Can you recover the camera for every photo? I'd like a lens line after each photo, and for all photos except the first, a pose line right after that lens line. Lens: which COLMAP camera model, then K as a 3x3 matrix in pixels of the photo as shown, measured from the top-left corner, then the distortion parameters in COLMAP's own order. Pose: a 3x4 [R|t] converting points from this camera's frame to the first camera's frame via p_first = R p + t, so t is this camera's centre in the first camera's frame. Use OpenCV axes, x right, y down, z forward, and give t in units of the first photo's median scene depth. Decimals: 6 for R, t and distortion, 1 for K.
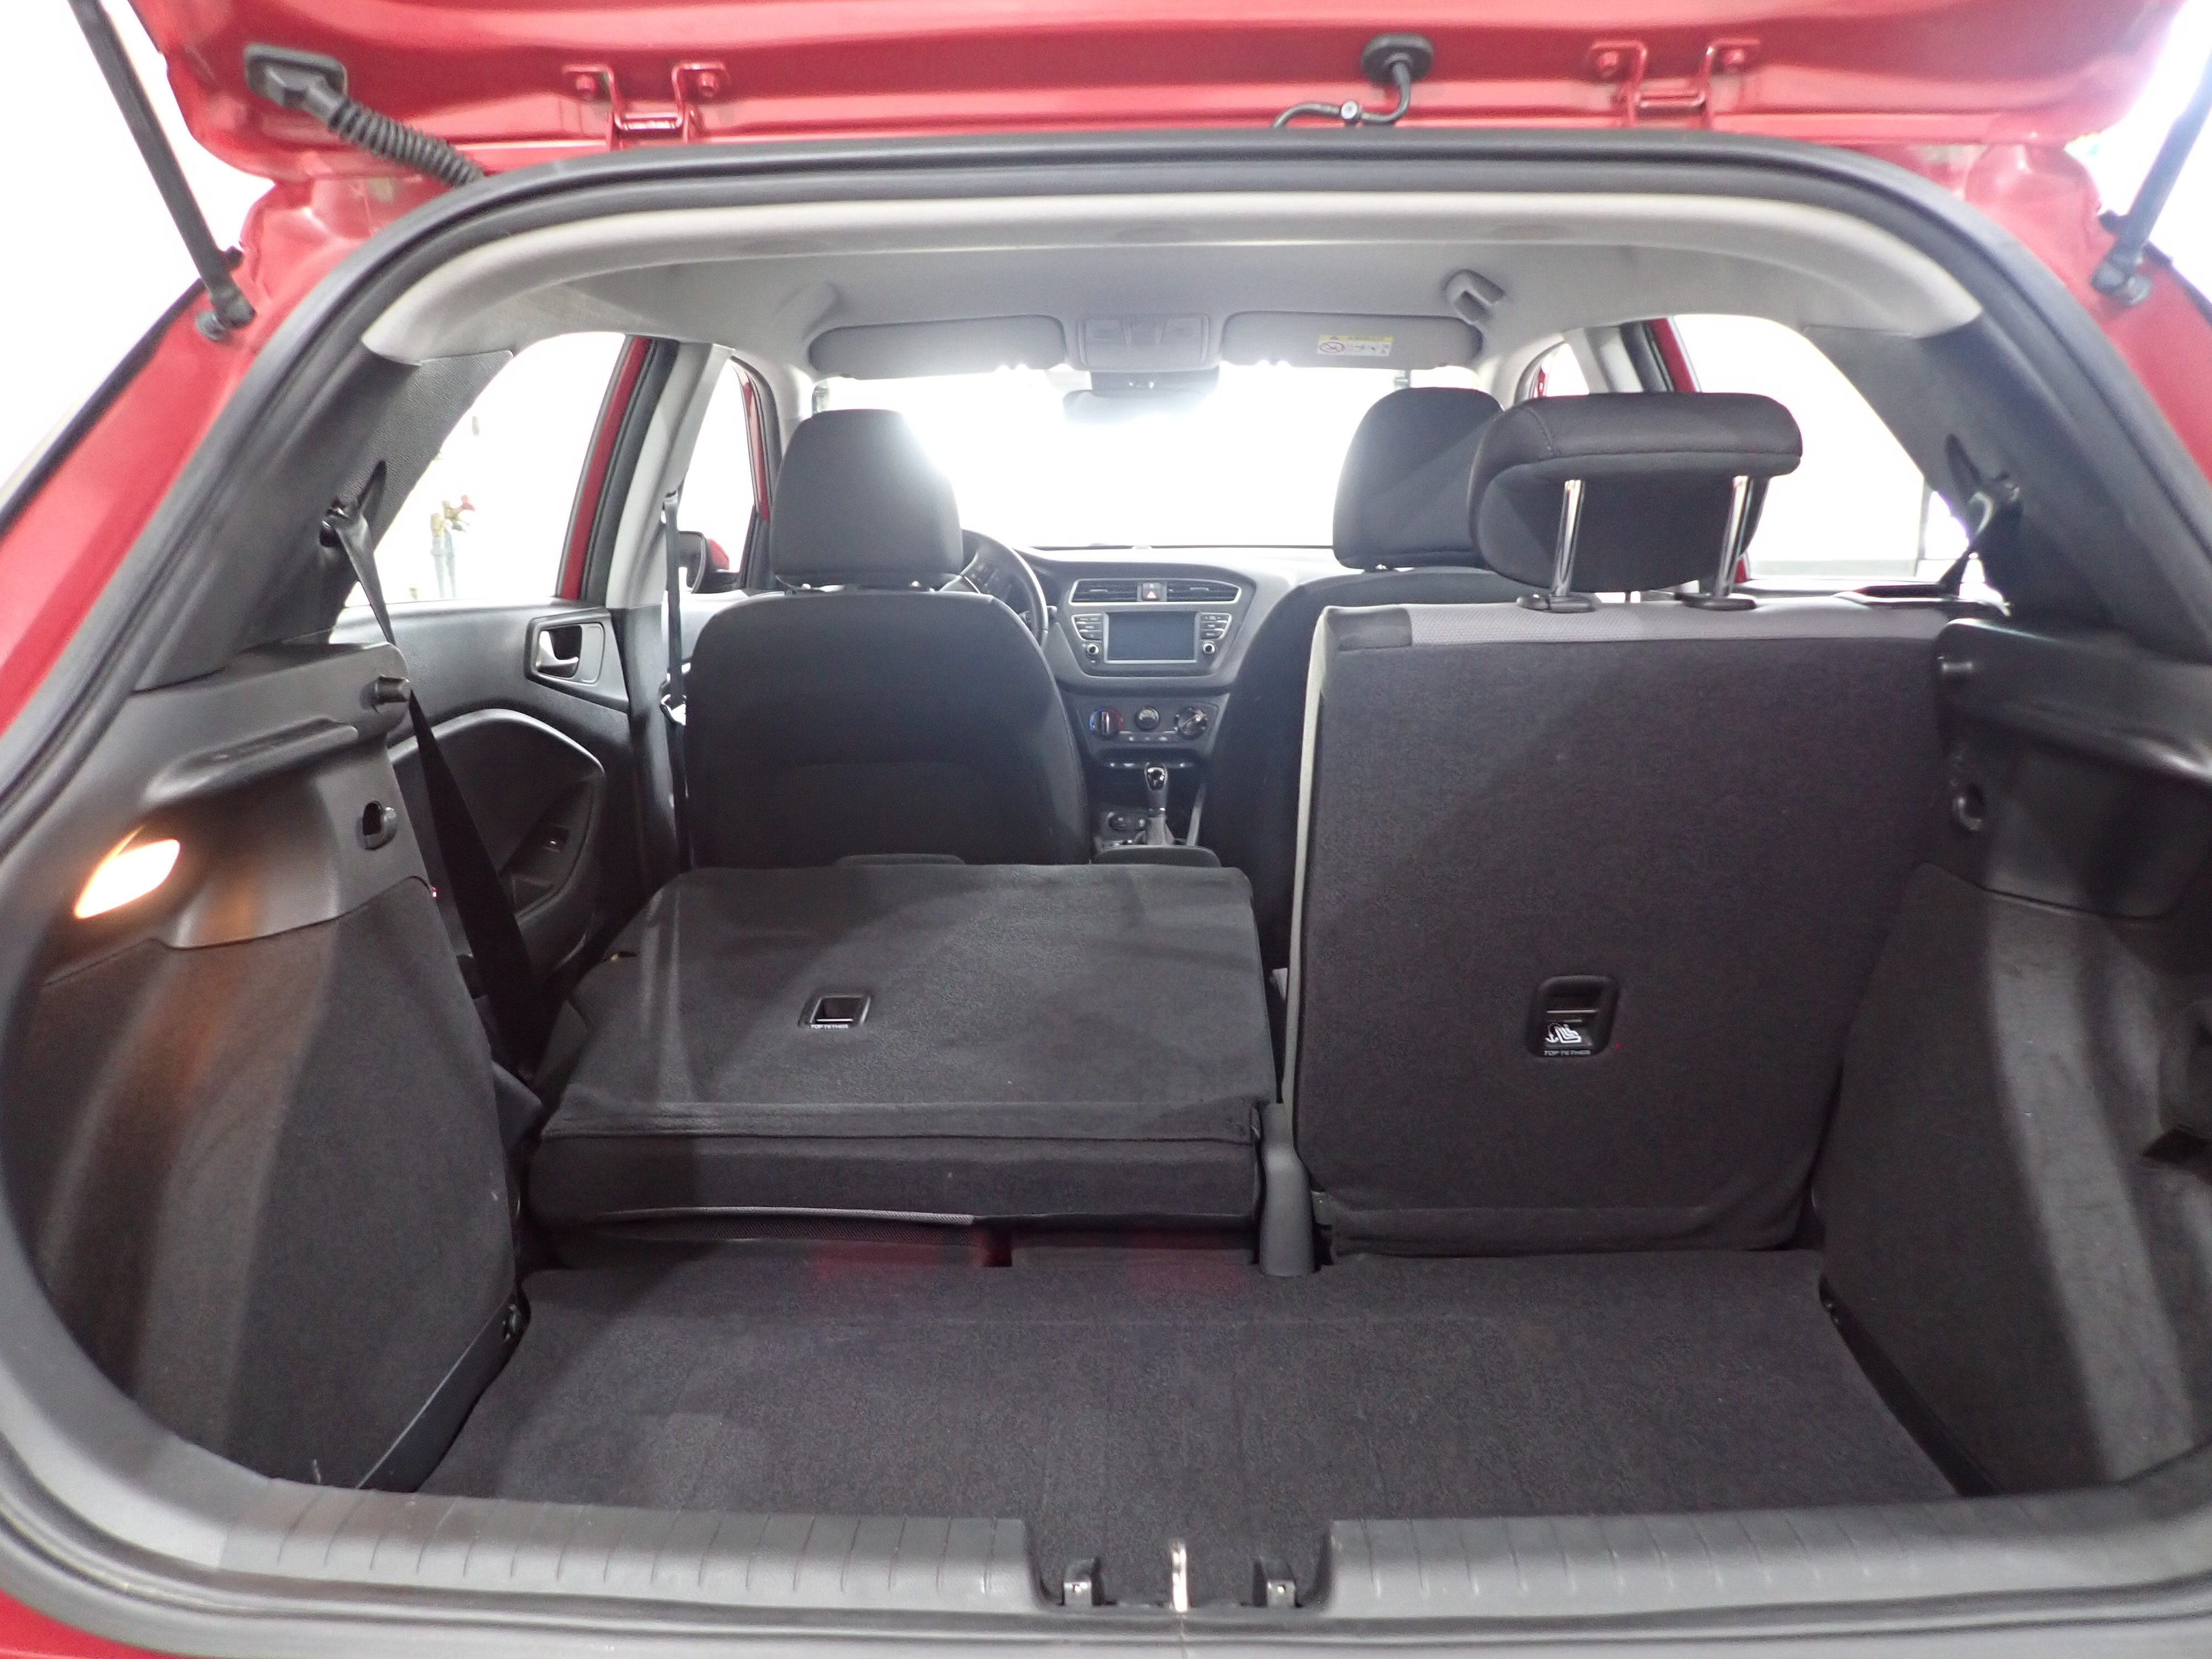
lens RADIAL K [[1618.8, 0, 1110.5], [0, 1618.8, 834.0], [0, 0, 1]] dist [0.006936, -0.009003]
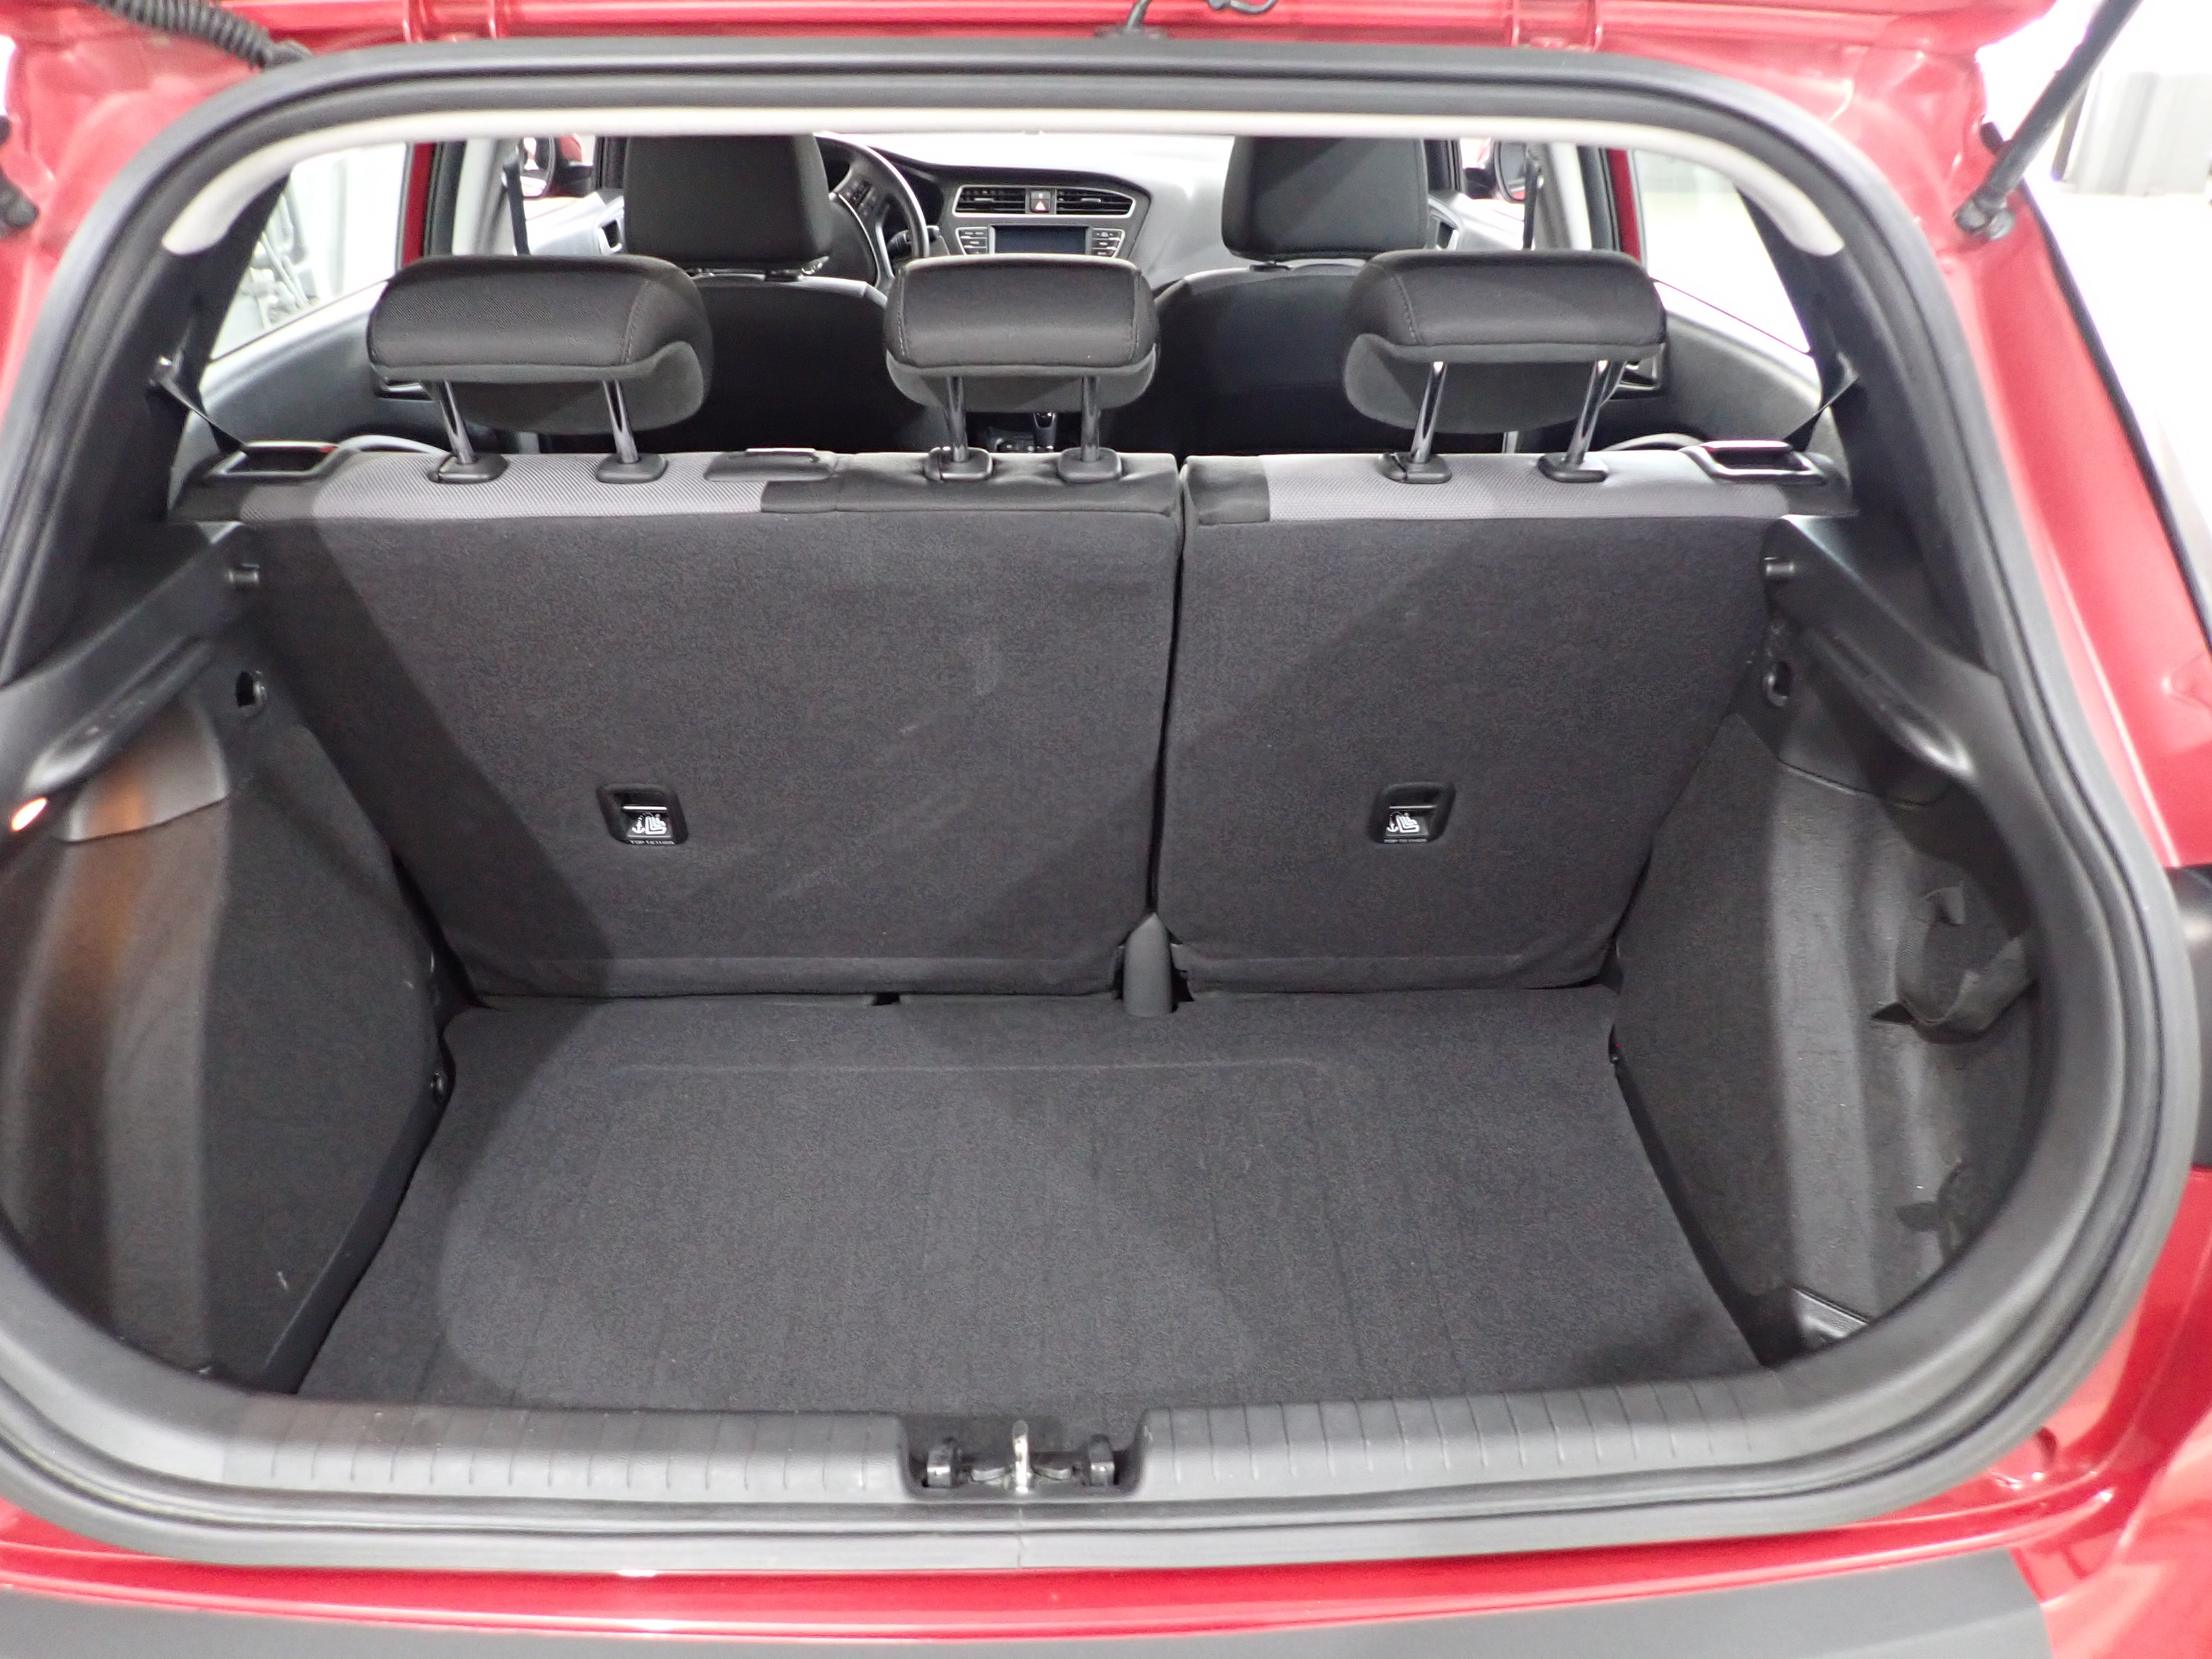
lens RADIAL K [[1618.8, 0, 1110.5], [0, 1618.8, 834.0], [0, 0, 1]] dist [0.006936, -0.009003]
pose [[0.998267, -0.004273, 0.058697, 0.023970], [-0.013751, 0.952821, 0.303220, -0.223657], [-0.057223, -0.303502, 0.951111, -0.022451]]
